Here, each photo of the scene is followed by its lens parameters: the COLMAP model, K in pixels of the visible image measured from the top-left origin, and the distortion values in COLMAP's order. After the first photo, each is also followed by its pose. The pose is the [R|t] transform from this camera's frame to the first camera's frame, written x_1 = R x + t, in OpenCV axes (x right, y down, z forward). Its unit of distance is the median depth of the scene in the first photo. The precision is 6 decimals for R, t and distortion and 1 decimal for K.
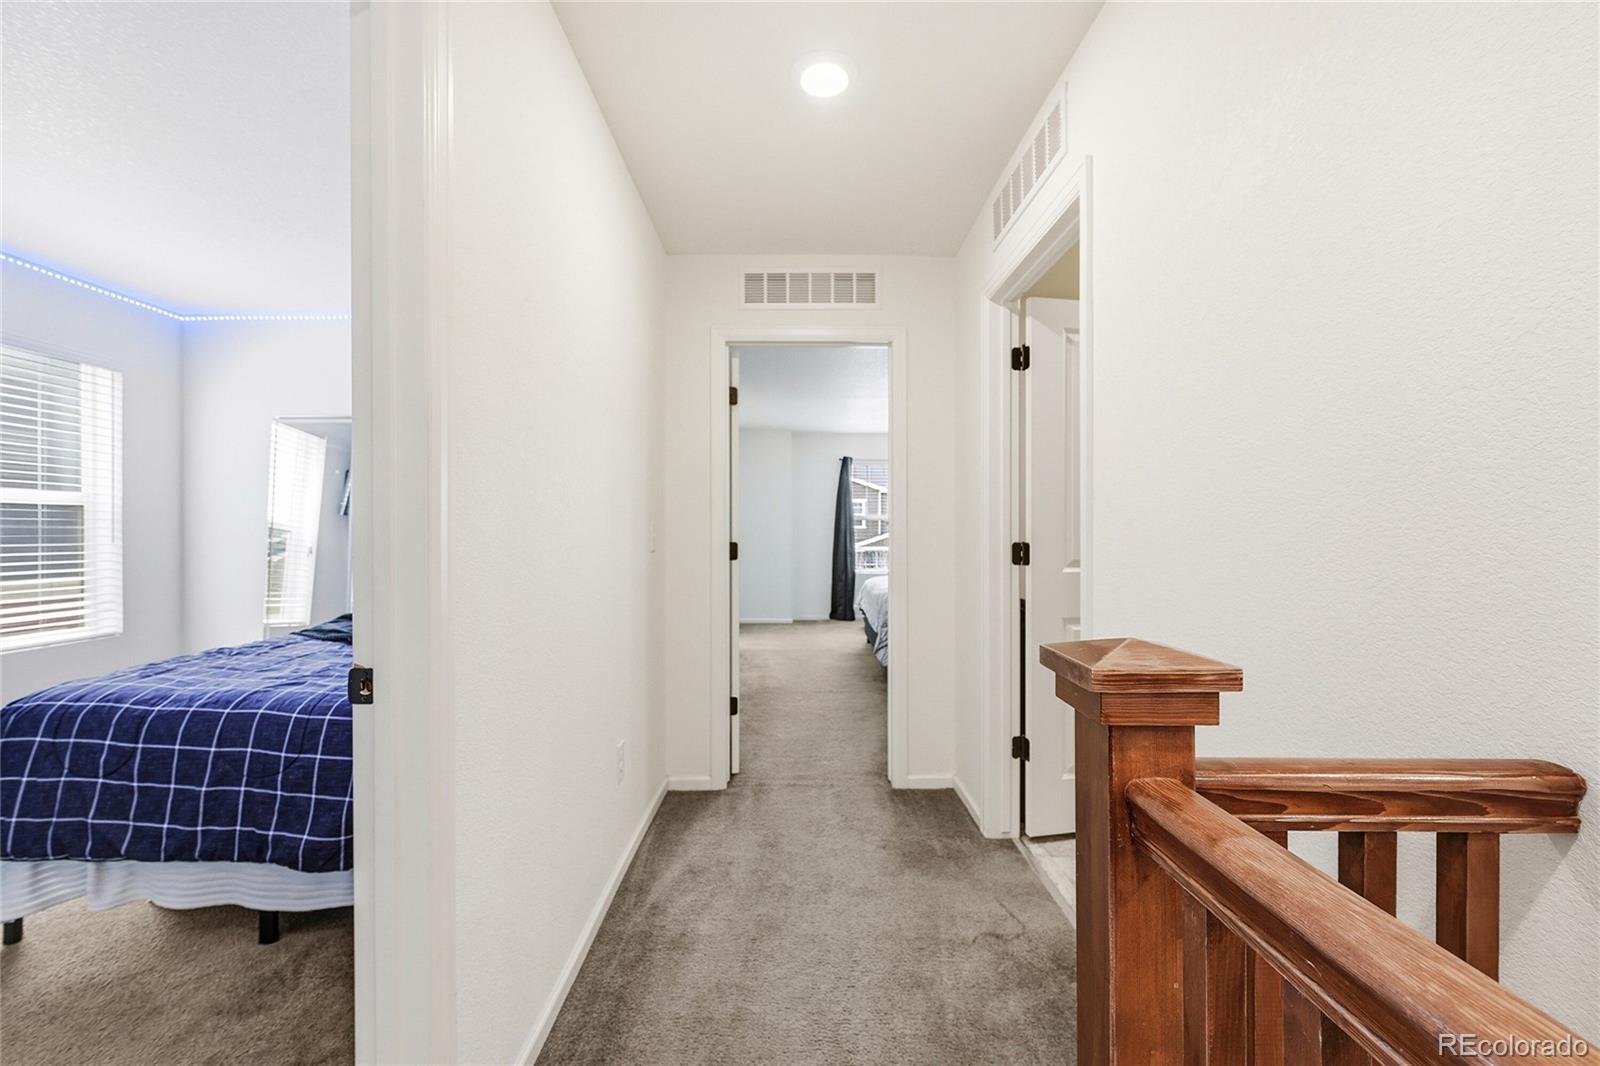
lens RADIAL K [[637.2, 0, 782.8], [0, 637.2, 533.9], [0, 0, 1]] dist [-0.005017, 0.000380]
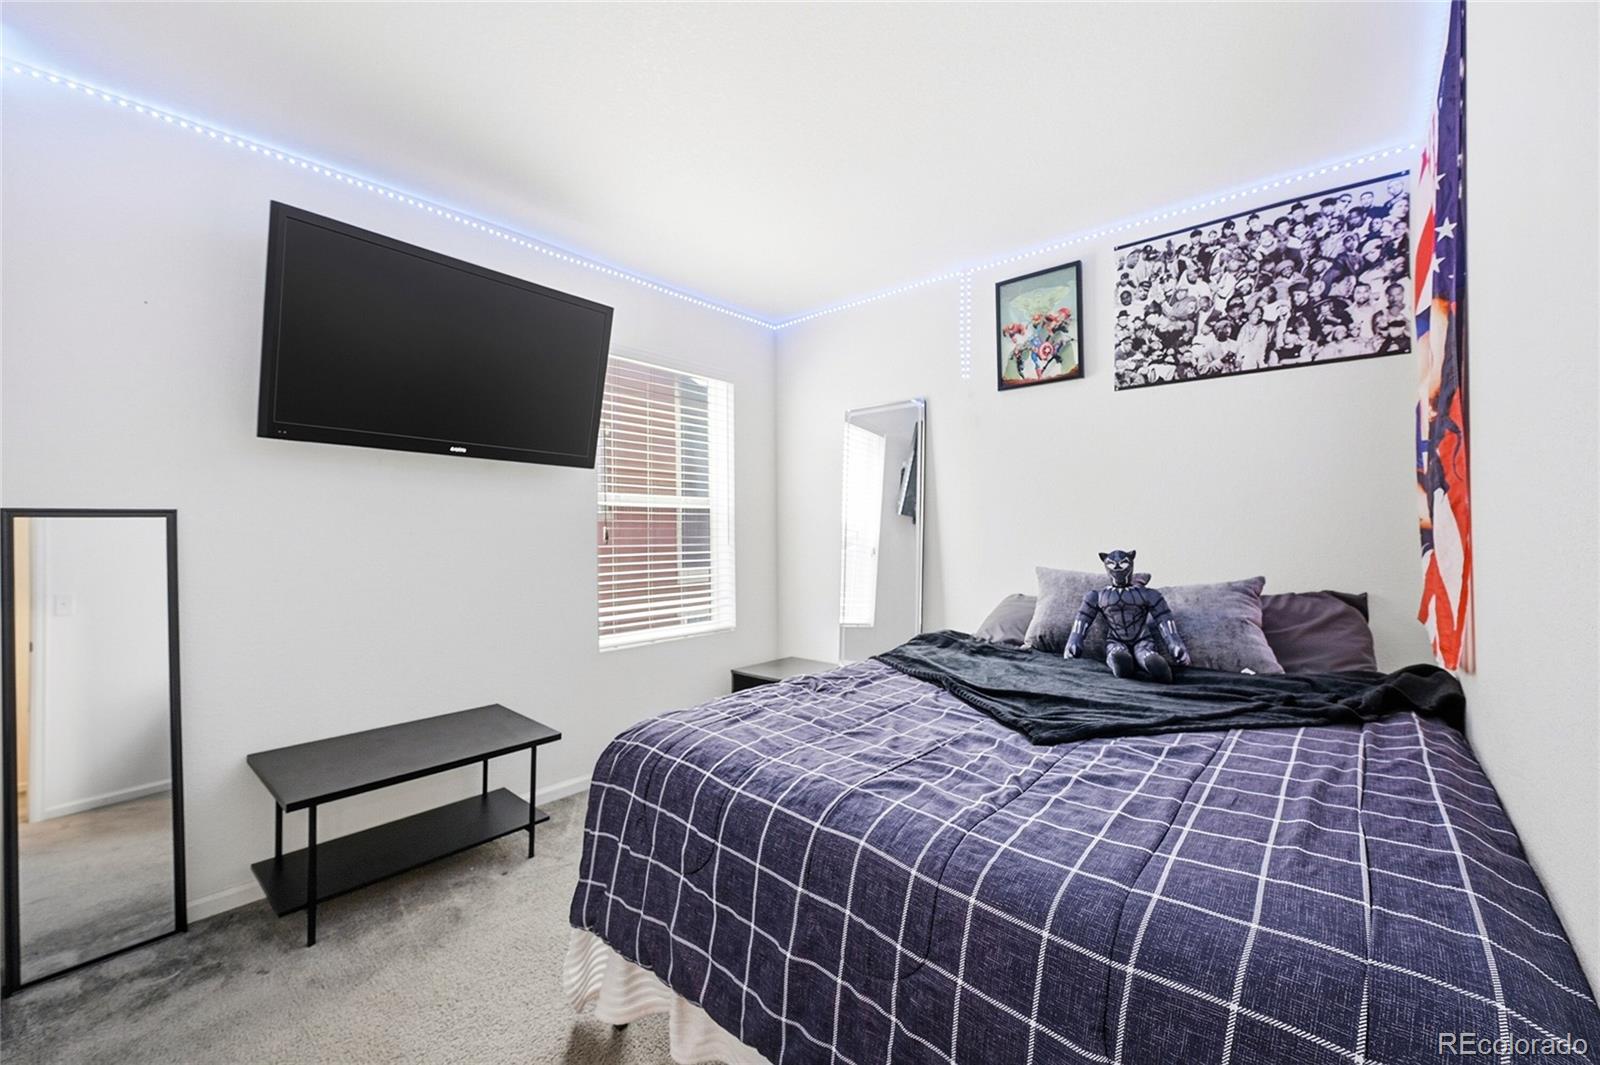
lens RADIAL K [[637.2, 0, 812.9], [0, 637.2, 530.0], [0, 0, 1]] dist [-0.005017, 0.000380]
pose [[0.758400, -0.010837, -0.651699, -0.476071], [0.007630, 0.999941, -0.007748, 0.002503], [0.651744, 0.000904, 0.758438, 0.532657]]
